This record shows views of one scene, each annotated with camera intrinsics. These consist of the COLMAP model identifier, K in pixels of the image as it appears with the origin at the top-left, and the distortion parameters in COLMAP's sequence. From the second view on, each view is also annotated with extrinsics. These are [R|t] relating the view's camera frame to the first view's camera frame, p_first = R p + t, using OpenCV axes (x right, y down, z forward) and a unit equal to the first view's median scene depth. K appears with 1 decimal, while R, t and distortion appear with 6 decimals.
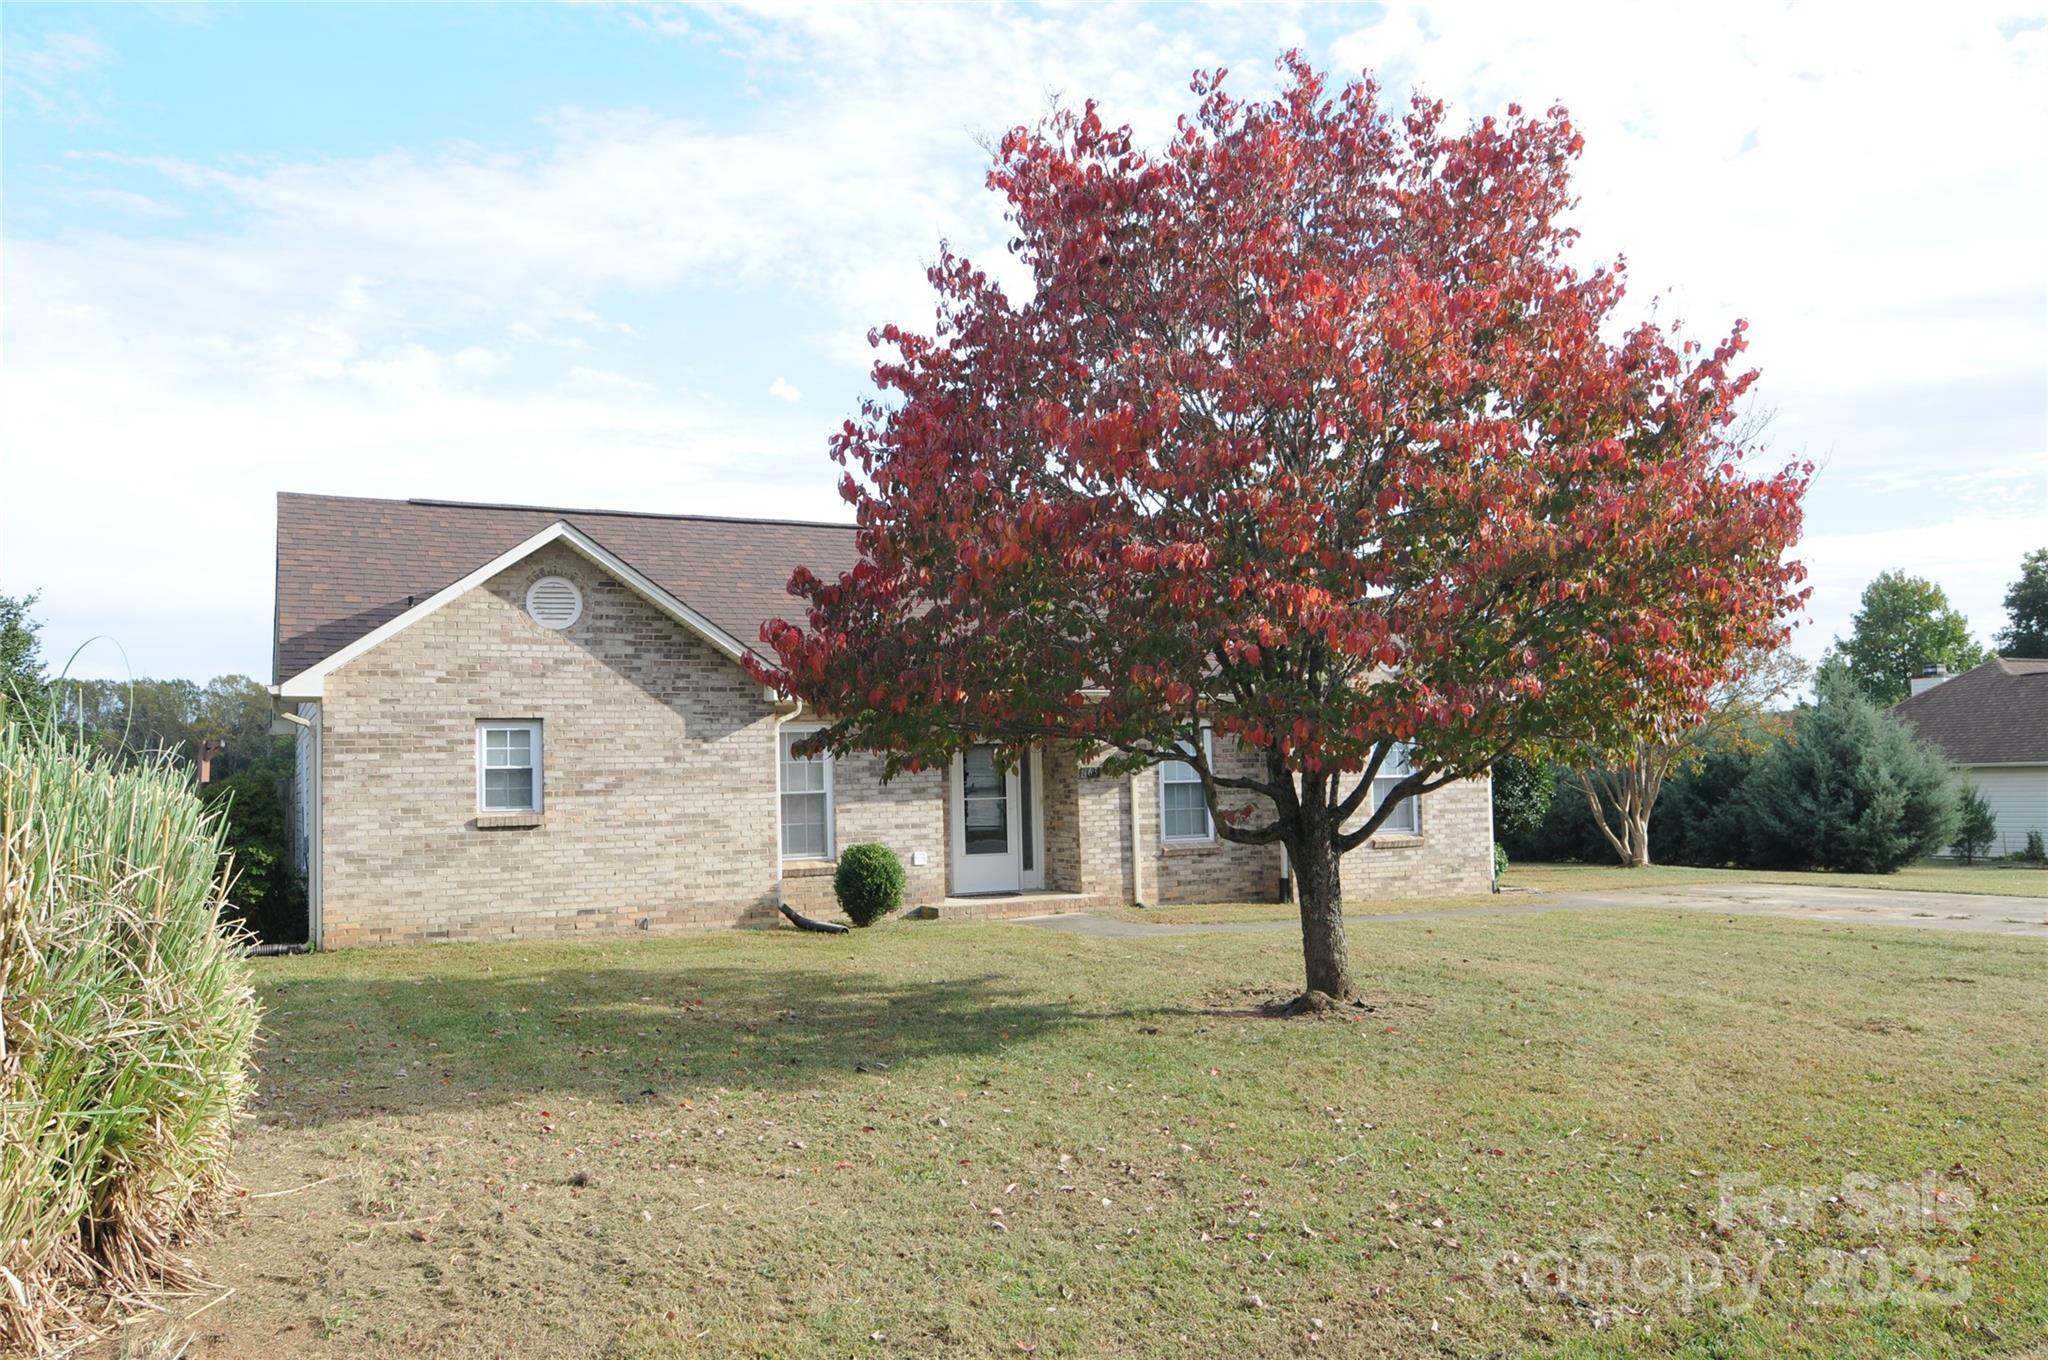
lens RADIAL K [[1530.4, 0, 1030.8], [0, 1530.4, 680.8], [0, 0, 1]] dist [-0.016020, -0.006188]
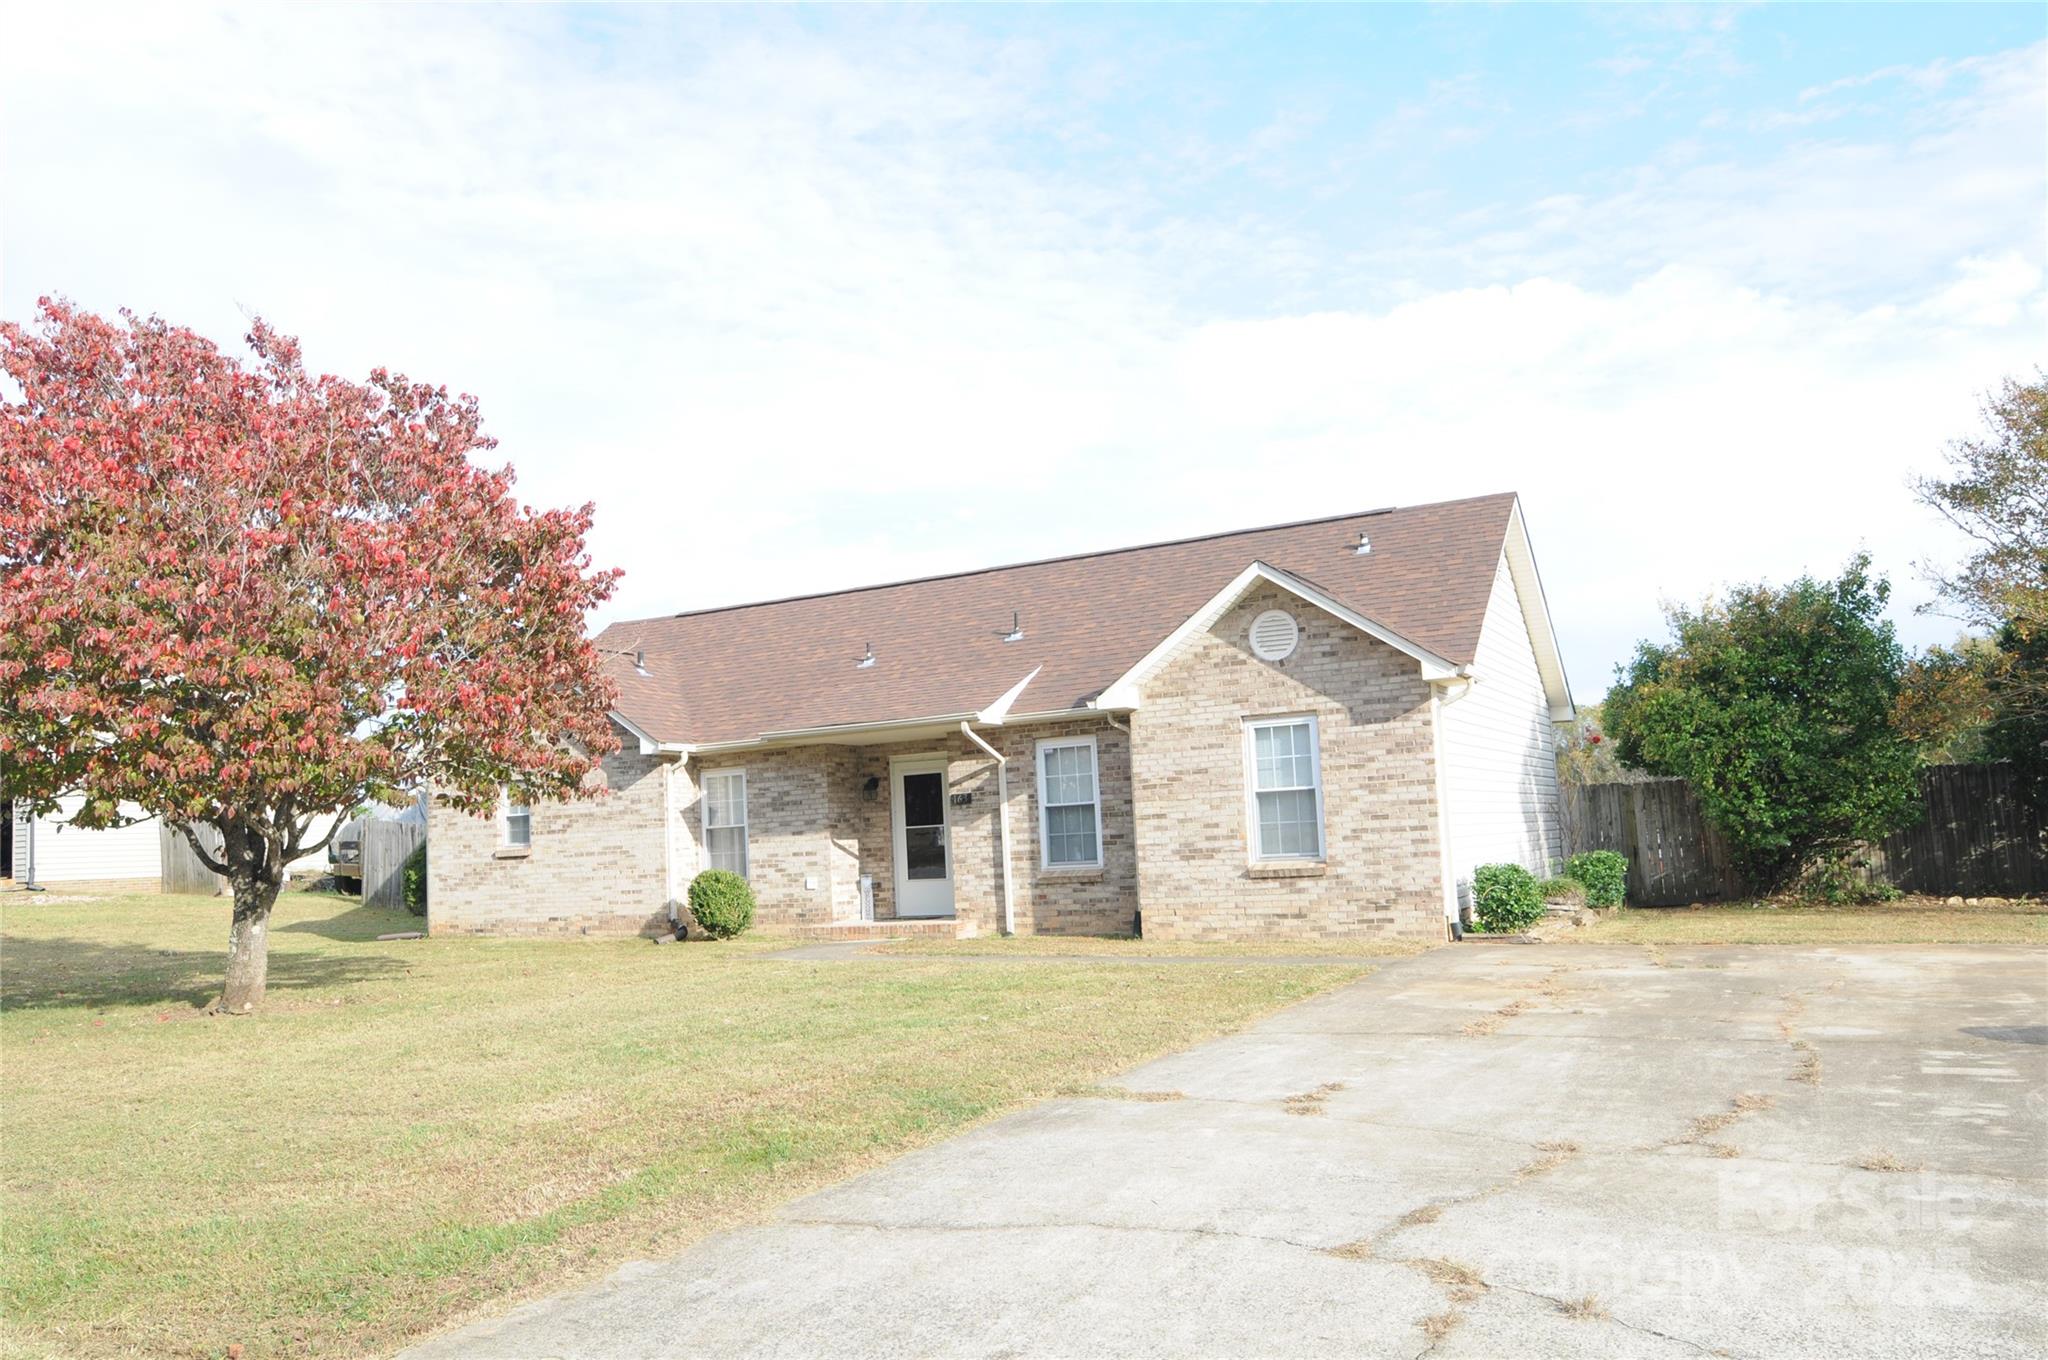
lens RADIAL K [[1530.4, 0, 1030.8], [0, 1530.4, 680.3], [0, 0, 1]] dist [-0.016020, -0.006188]
pose [[0.584168, -0.092636, -0.806329, 0.874432], [0.086767, 0.994900, -0.051440, 0.037552], [0.806982, -0.039913, 0.589226, 0.446225]]
